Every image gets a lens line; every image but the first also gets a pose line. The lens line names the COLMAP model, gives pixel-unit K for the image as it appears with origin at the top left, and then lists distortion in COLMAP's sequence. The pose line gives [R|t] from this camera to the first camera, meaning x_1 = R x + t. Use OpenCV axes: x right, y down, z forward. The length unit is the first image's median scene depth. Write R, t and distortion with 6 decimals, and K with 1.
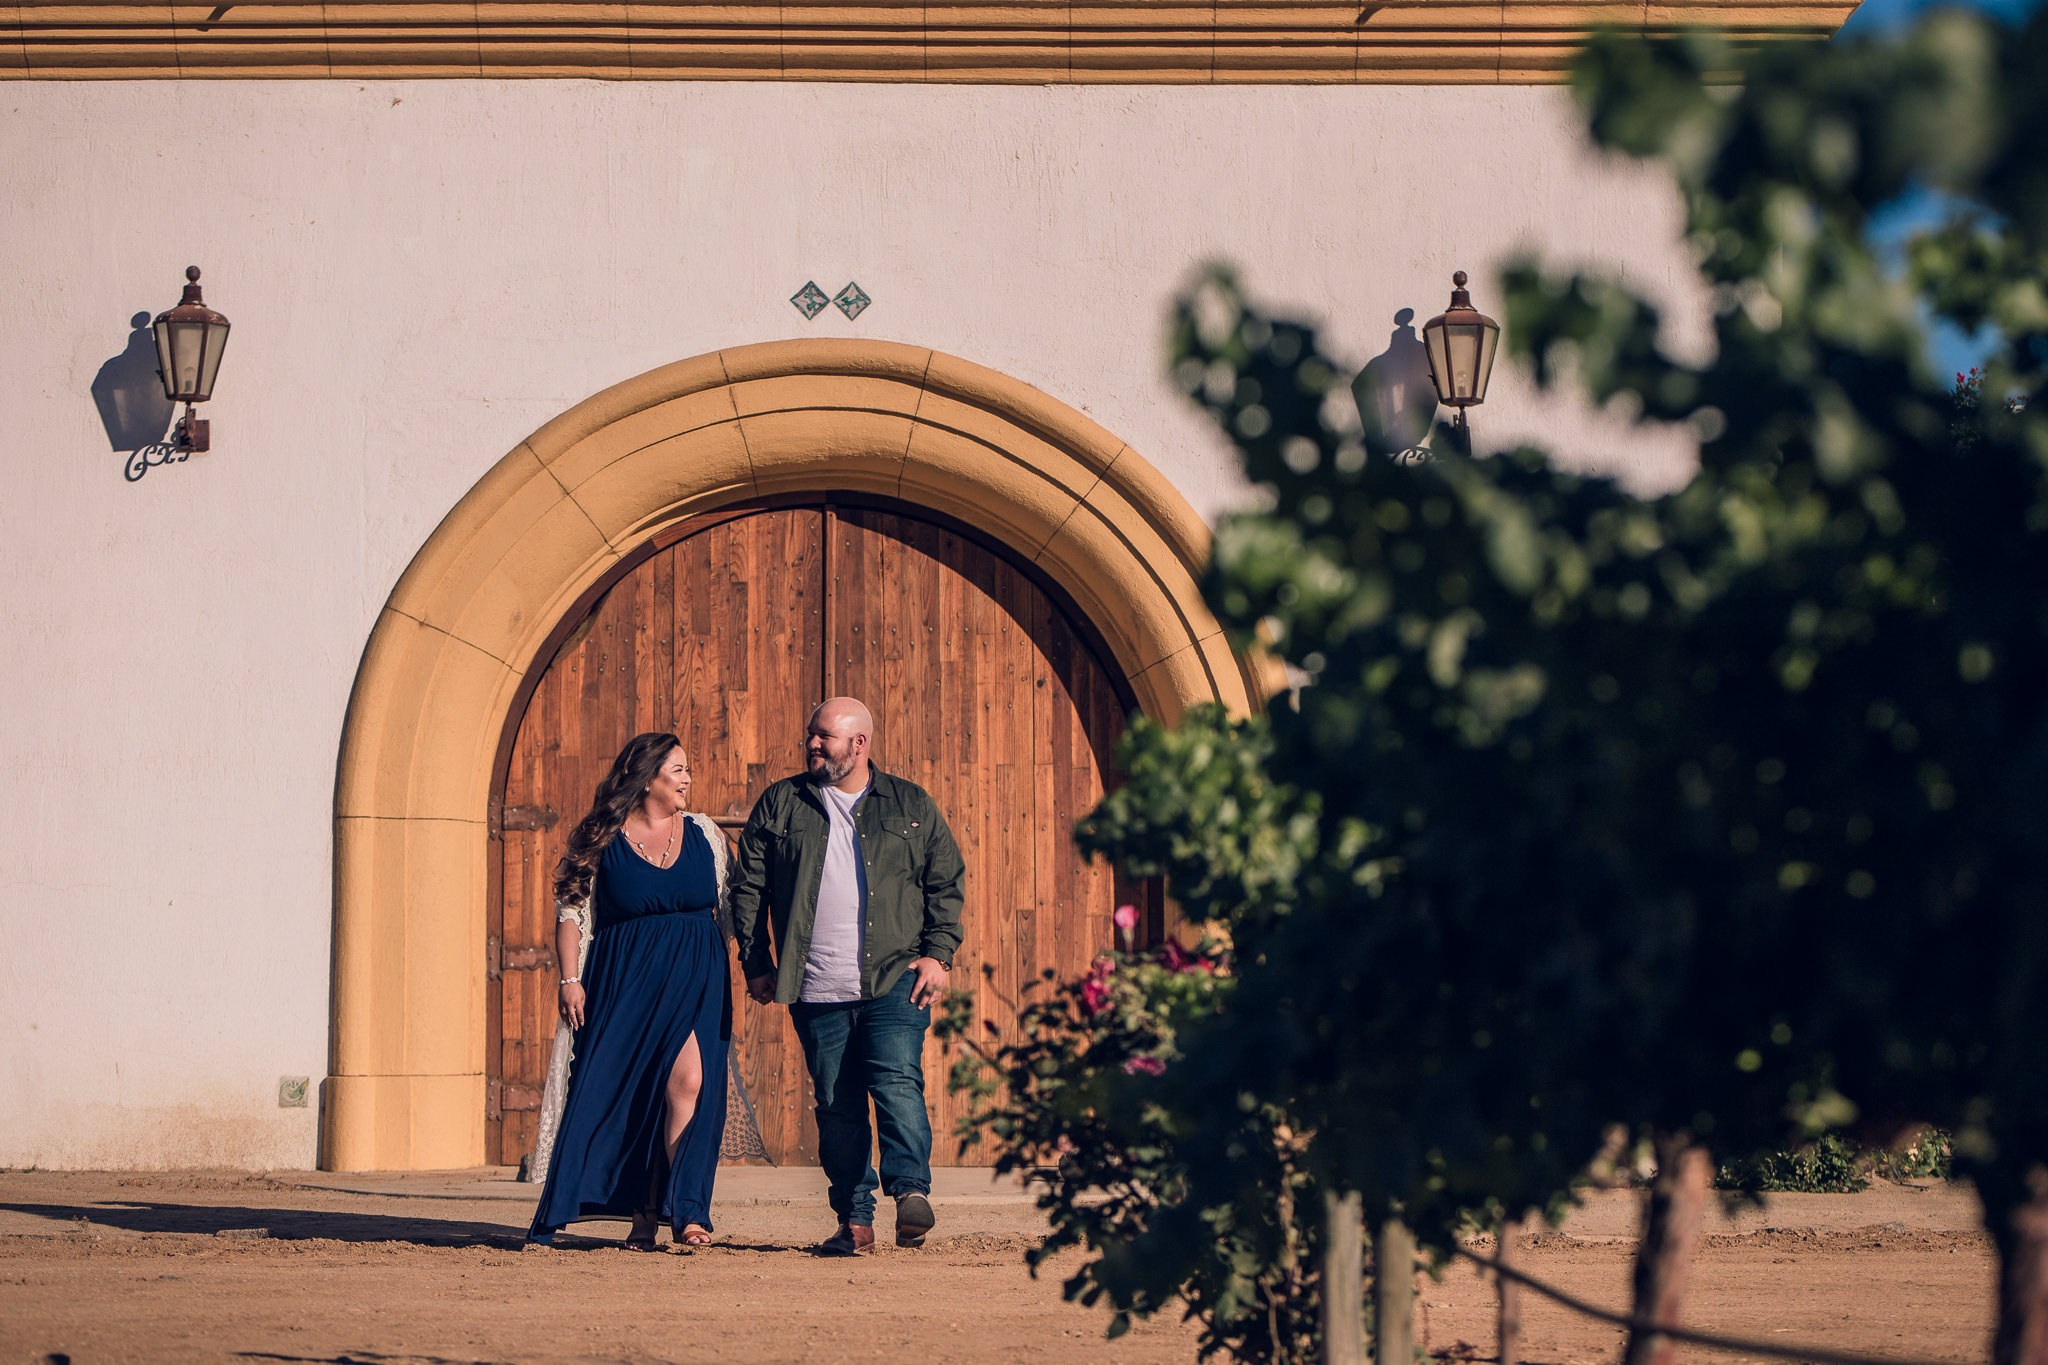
lens RADIAL K [[5168.6, 0, 1024.5], [0, 5168.6, 684.4], [0, 0, 1]] dist [-0.042734, 0.000000]
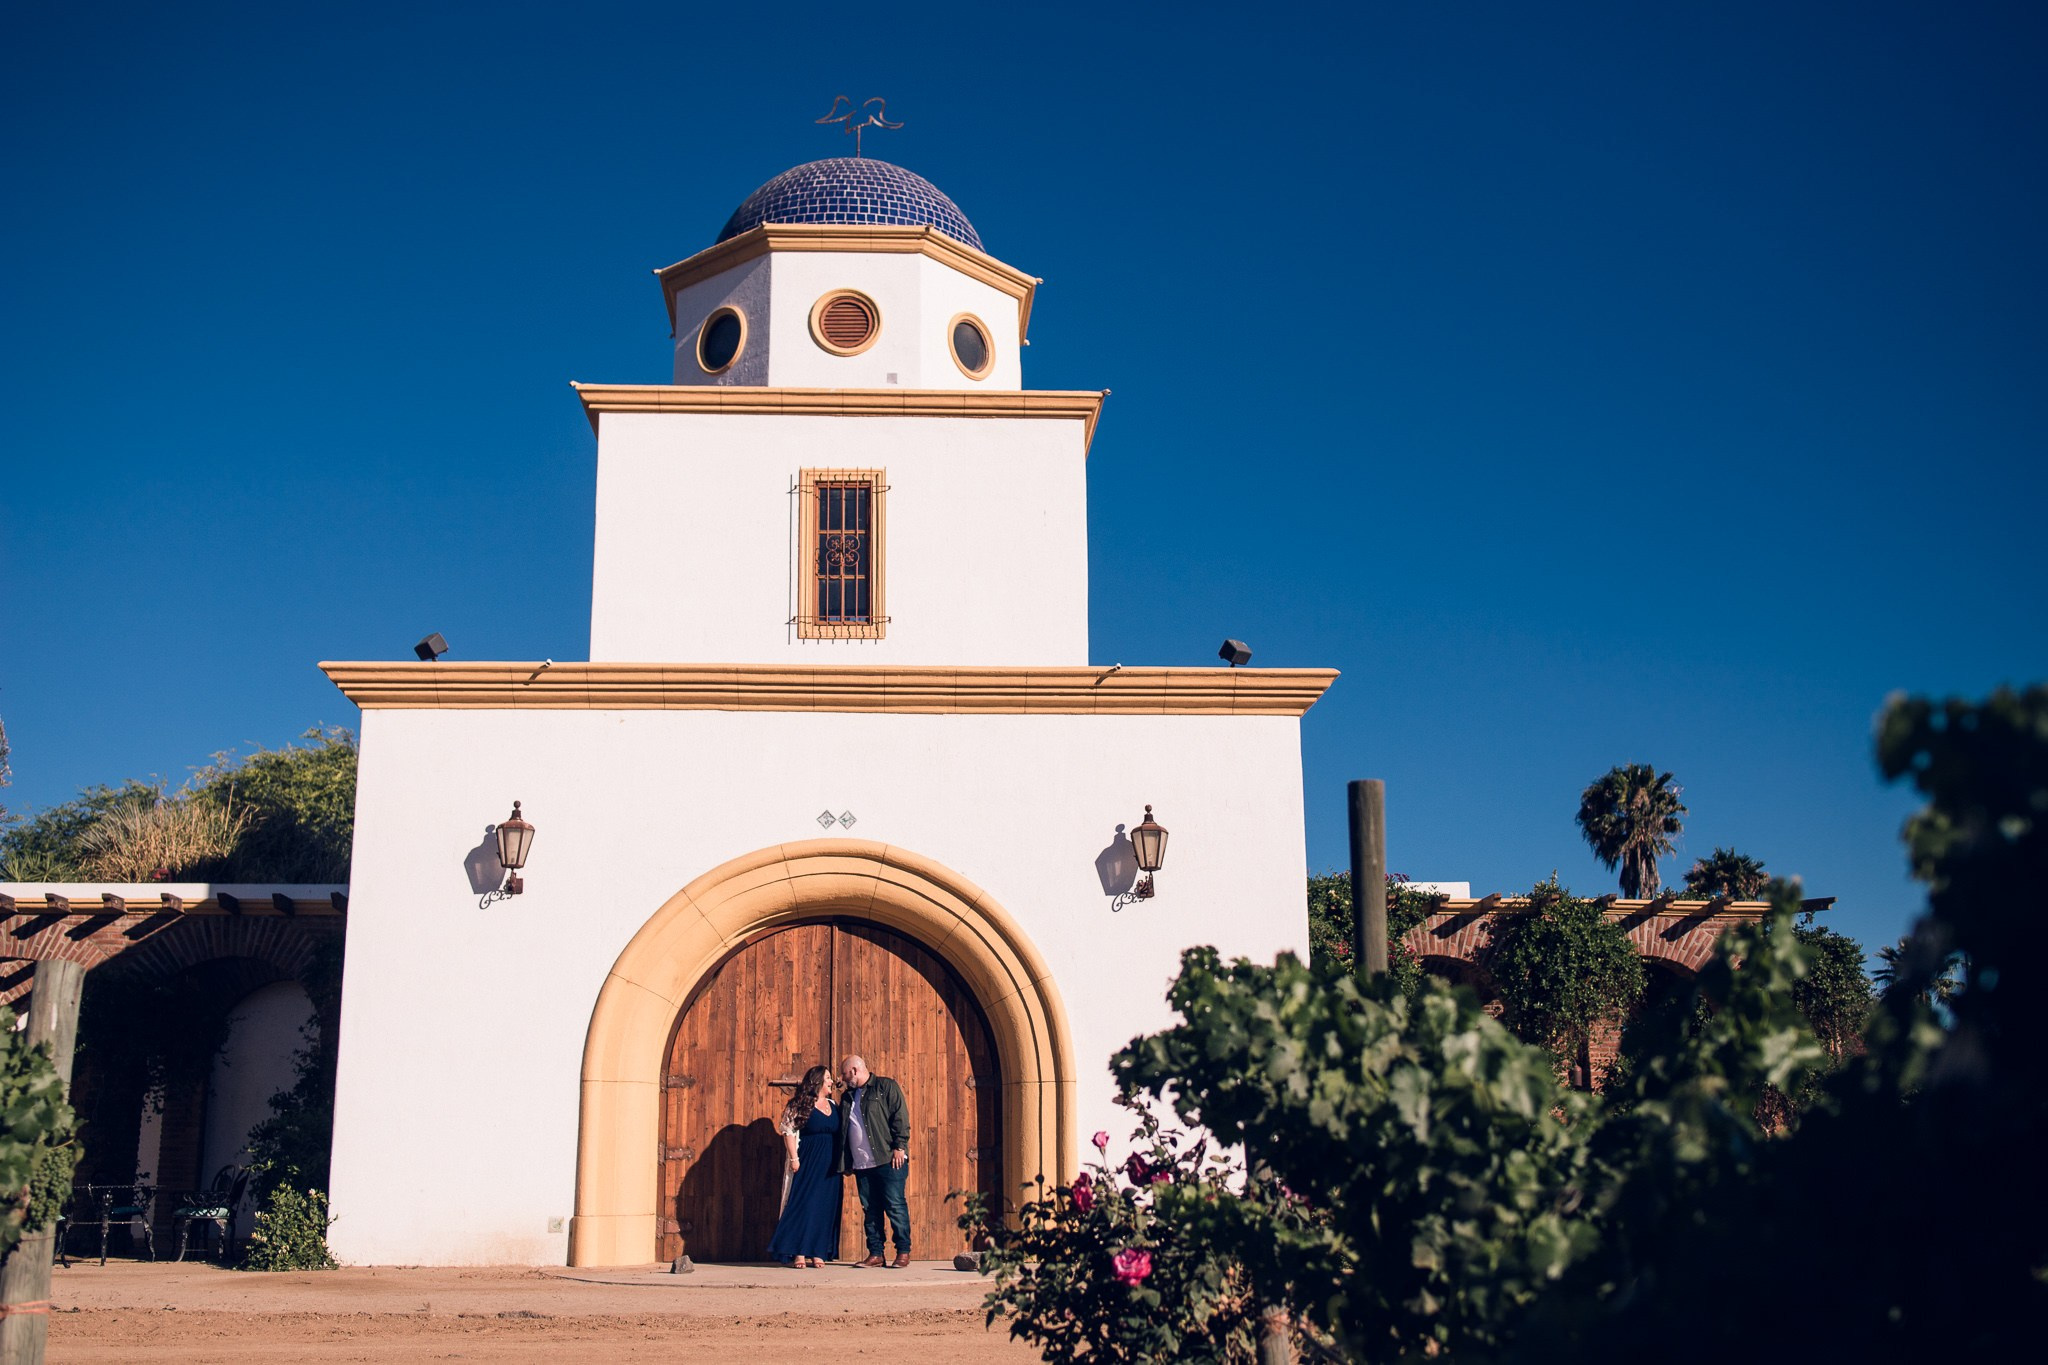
lens RADIAL K [[2012.5, 0, 1021.4], [0, 2012.5, 675.3], [0, 0, 1]] dist [-0.084321, 0.000000]
pose [[0.997779, 0.005711, 0.066370, -0.017962], [0.006029, 0.984488, -0.175350, 0.008017], [-0.066342, 0.175360, 0.982267, 0.216509]]
